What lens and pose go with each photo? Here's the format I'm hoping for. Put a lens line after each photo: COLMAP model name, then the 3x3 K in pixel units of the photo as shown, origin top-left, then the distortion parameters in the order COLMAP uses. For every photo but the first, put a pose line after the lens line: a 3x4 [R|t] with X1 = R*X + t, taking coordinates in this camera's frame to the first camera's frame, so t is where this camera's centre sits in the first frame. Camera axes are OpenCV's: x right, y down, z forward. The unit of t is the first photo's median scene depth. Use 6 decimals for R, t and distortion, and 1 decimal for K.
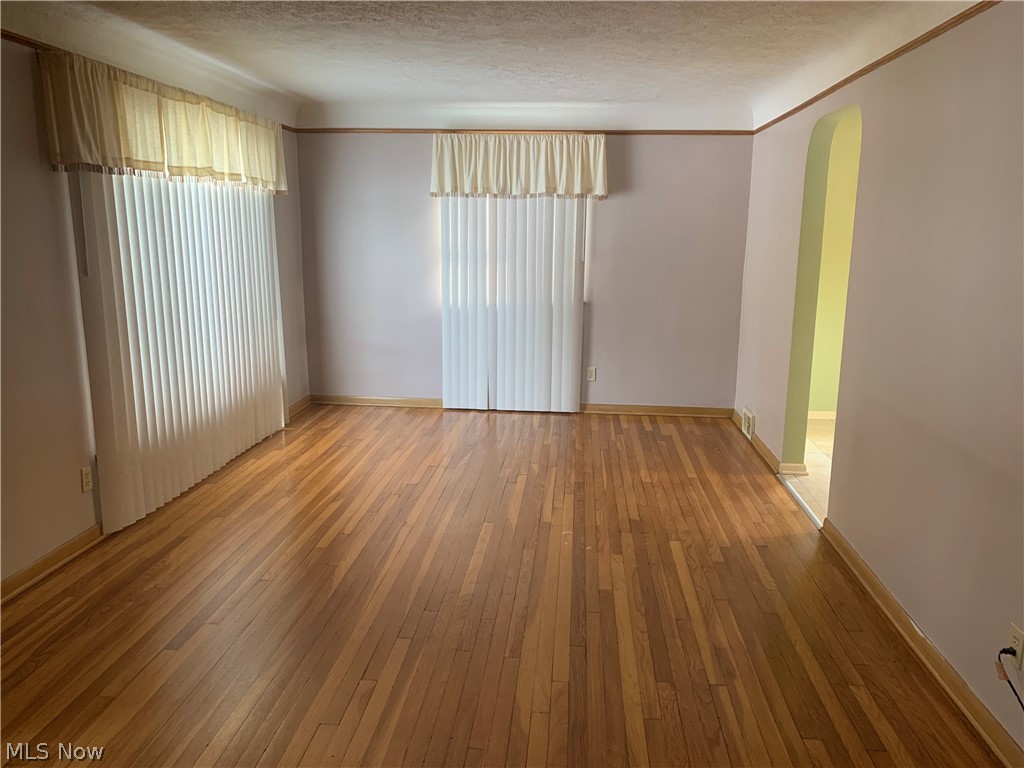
lens RADIAL K [[779.8, 0, 514.4], [0, 779.8, 386.6], [0, 0, 1]] dist [0.058718, -0.057146]
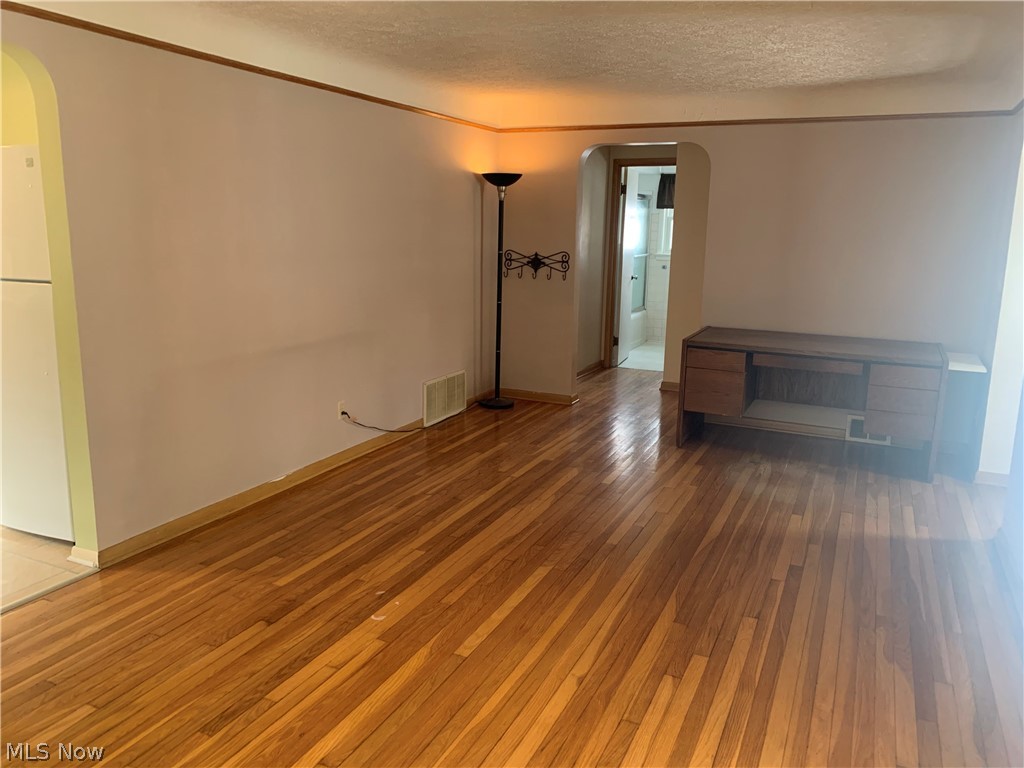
lens RADIAL K [[779.8, 0, 511.1], [0, 779.8, 378.1], [0, 0, 1]] dist [0.058718, -0.057146]
pose [[-0.940324, -0.093053, 0.327311, -0.298587], [0.039860, 0.925141, 0.377526, -0.328394], [-0.337939, 0.368043, -0.866223, 1.617123]]
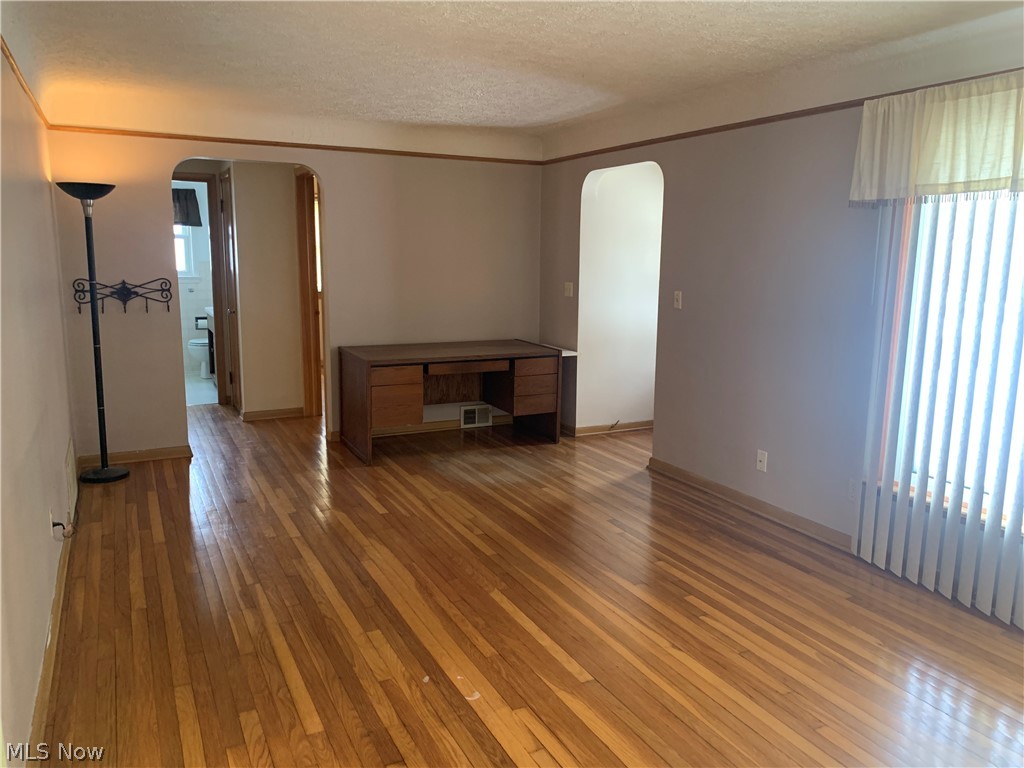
lens RADIAL K [[779.8, 0, 523.5], [0, 779.8, 382.2], [0, 0, 1]] dist [0.058718, -0.057146]
pose [[-0.844612, 0.076187, -0.529930, 0.395750], [-0.123933, 0.935114, 0.331967, -0.321491], [0.520837, 0.346060, -0.780366, 1.547171]]
